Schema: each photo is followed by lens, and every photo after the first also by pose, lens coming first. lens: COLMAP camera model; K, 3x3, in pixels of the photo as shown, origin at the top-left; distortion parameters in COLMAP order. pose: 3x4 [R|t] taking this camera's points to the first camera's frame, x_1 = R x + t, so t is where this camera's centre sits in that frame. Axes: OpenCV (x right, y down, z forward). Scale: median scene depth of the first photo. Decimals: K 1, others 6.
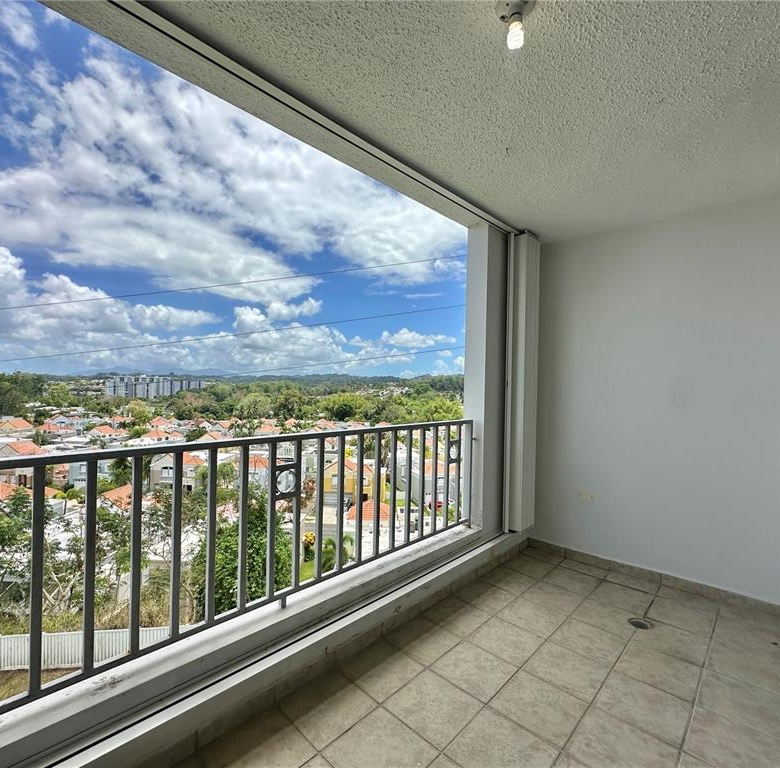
lens RADIAL K [[403.2, 0, 390.0], [0, 403.2, 384.0], [0, 0, 1]] dist [-0.021043, 0.000478]
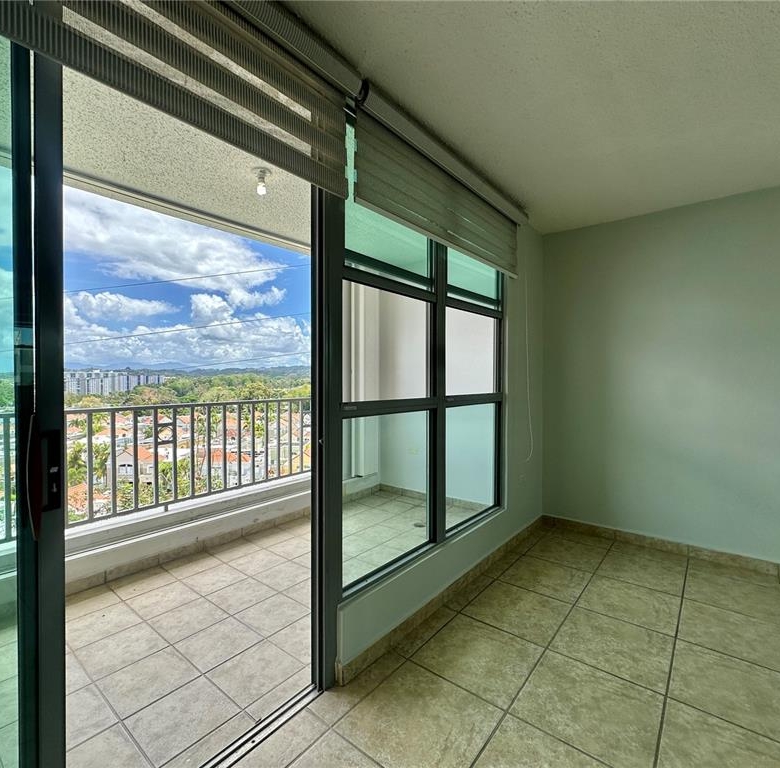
lens RADIAL K [[410.8, 0, 390.0], [0, 410.8, 384.0], [0, 0, 1]] dist [0.000745, -0.000576]
pose [[0.996564, -0.025273, 0.078873, 0.522337], [0.023258, 0.999382, 0.026358, 0.017692], [-0.079490, -0.024433, 0.996536, -0.727544]]
